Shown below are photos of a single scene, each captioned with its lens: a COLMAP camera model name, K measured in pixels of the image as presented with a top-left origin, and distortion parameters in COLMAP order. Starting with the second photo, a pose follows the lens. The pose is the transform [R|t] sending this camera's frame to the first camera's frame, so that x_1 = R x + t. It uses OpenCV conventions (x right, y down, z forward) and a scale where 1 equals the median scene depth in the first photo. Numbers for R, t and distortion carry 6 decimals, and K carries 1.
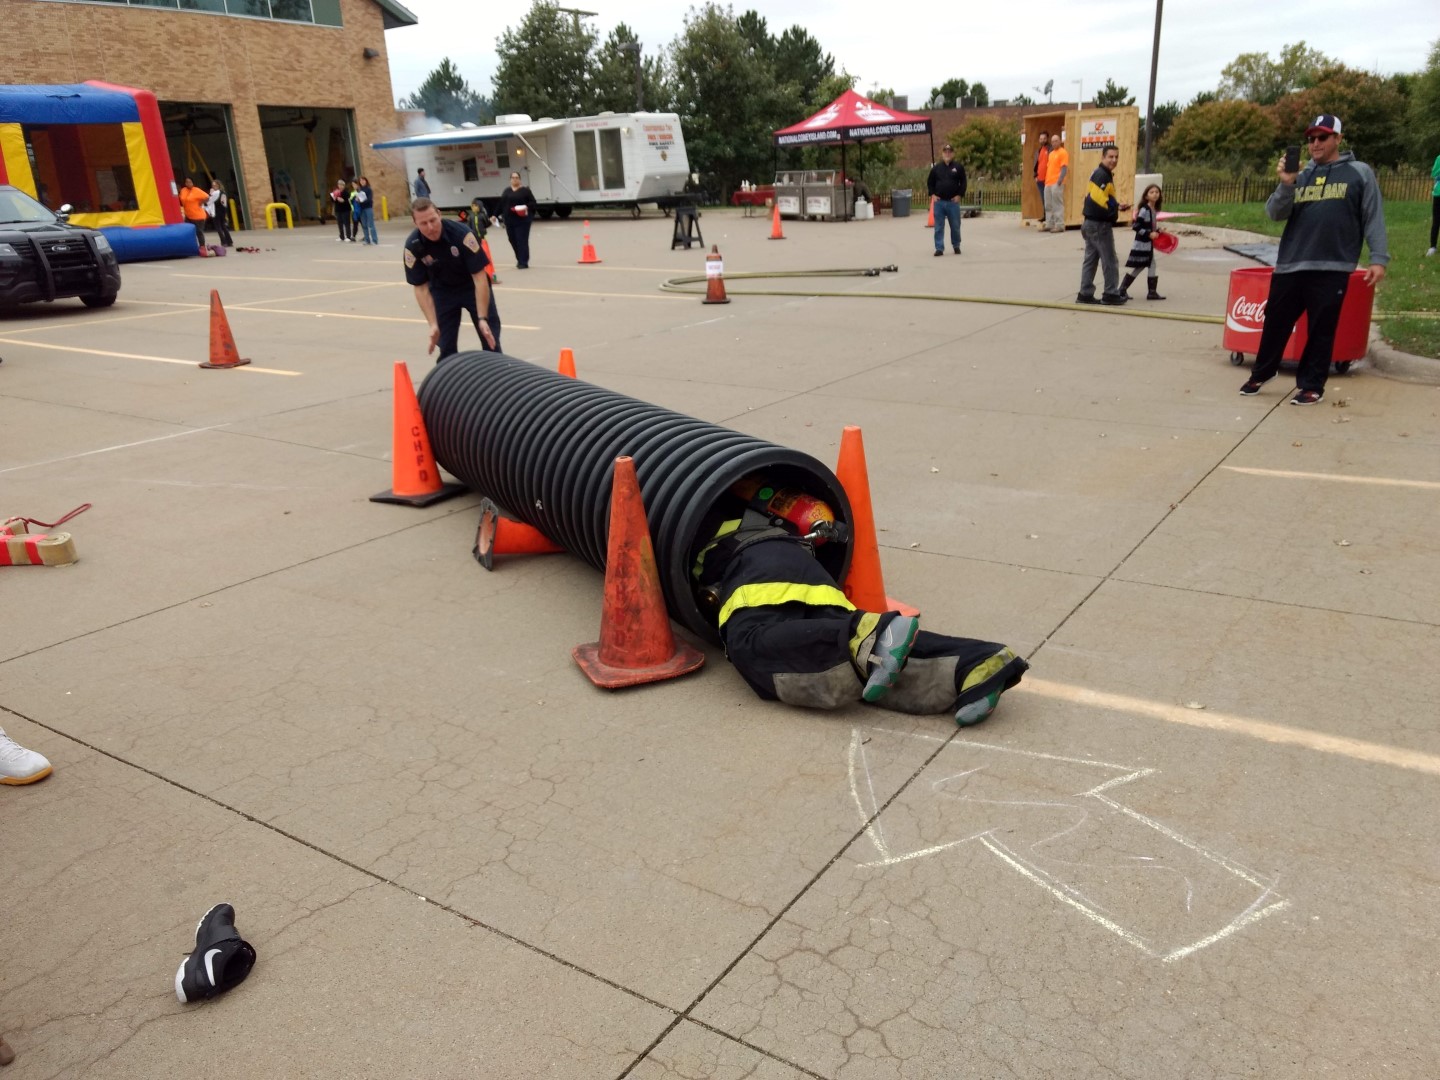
lens RADIAL K [[1156.8, 0, 720.0], [0, 1156.8, 540.0], [0, 0, 1]] dist [0.068174, 0.012357]
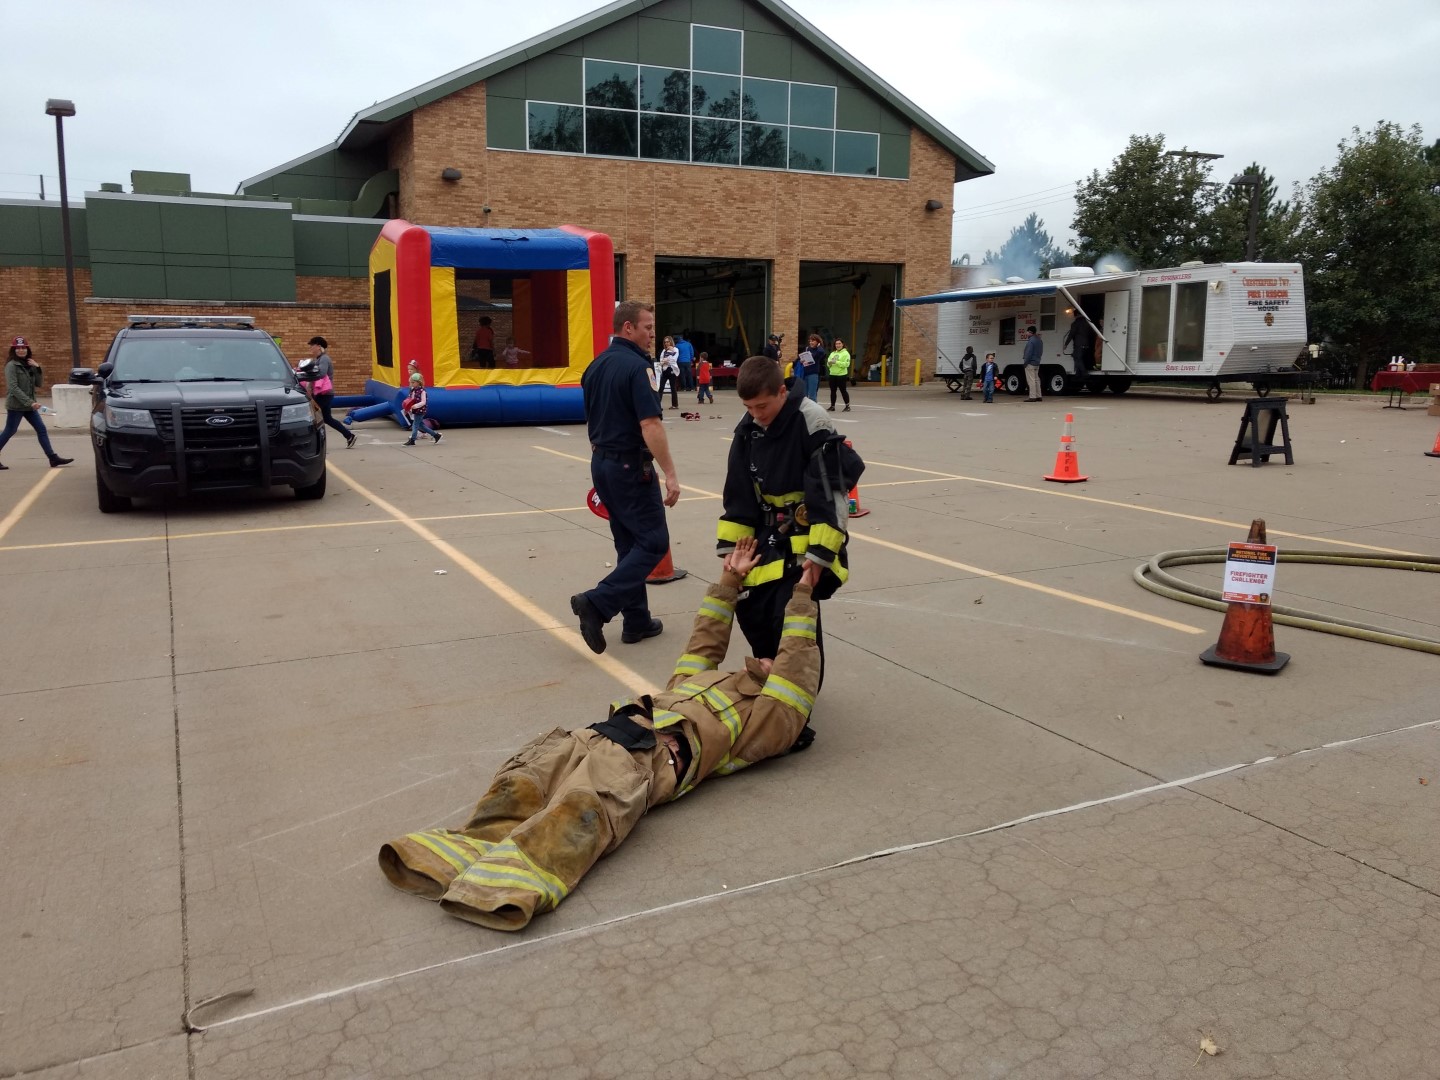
lens RADIAL K [[1120.5, 0, 723.6], [0, 1120.5, 575.4], [0, 0, 1]] dist [0.000045, 0.081735]
pose [[0.871526, 0.137596, -0.470648, 0.007156], [-0.181193, 0.982258, -0.048357, -0.071704], [0.455644, 0.127423, 0.880995, 0.228787]]
